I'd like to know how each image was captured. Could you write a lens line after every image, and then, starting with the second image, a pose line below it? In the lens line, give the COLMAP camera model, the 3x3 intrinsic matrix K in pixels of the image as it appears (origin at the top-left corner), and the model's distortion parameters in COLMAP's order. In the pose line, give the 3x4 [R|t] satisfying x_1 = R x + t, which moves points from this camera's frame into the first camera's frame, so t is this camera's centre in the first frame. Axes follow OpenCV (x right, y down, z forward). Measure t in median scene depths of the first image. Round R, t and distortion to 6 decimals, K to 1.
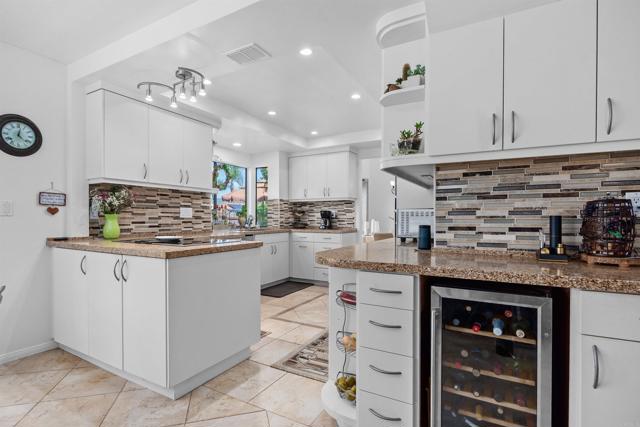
lens RADIAL K [[315.6, 0, 321.5], [0, 315.6, 217.5], [0, 0, 1]] dist [-0.004433, 0.000006]
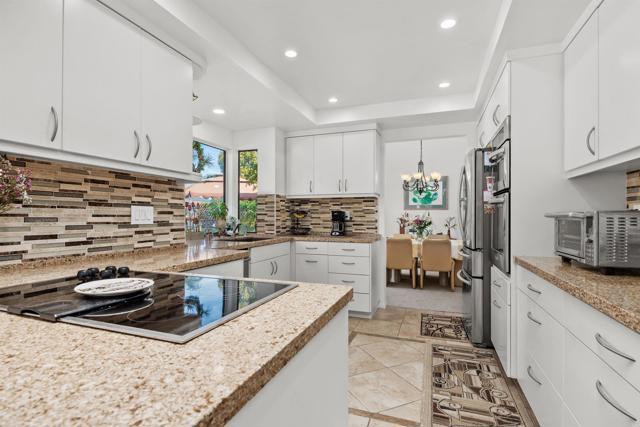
lens RADIAL K [[315.6, 0, 319.6], [0, 315.6, 214.3], [0, 0, 1]] dist [-0.004433, 0.000006]
pose [[0.988162, -0.000003, 0.153416, -0.155740], [0.000903, 0.999983, -0.005793, -0.010113], [-0.153414, 0.005863, 0.988145, 0.304995]]
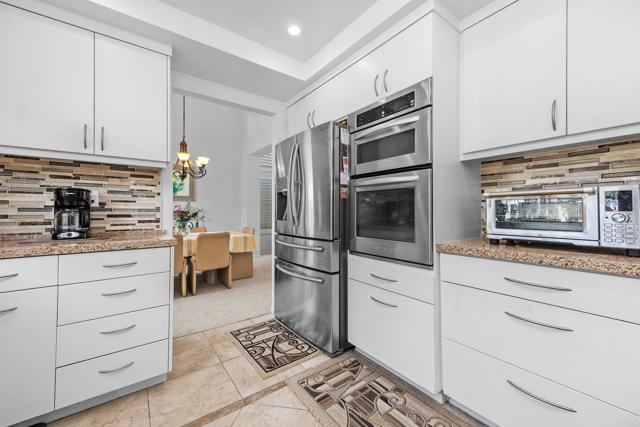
lens RADIAL K [[250.2, 0, 316.4], [0, 250.2, 208.3], [0, 0, 1]] dist [0.012495, -0.000042]
pose [[0.413979, 0.010921, 0.910221, -0.148411], [0.001314, 0.999920, -0.012595, 0.005813], [-0.910285, 0.006410, 0.413932, 0.683747]]
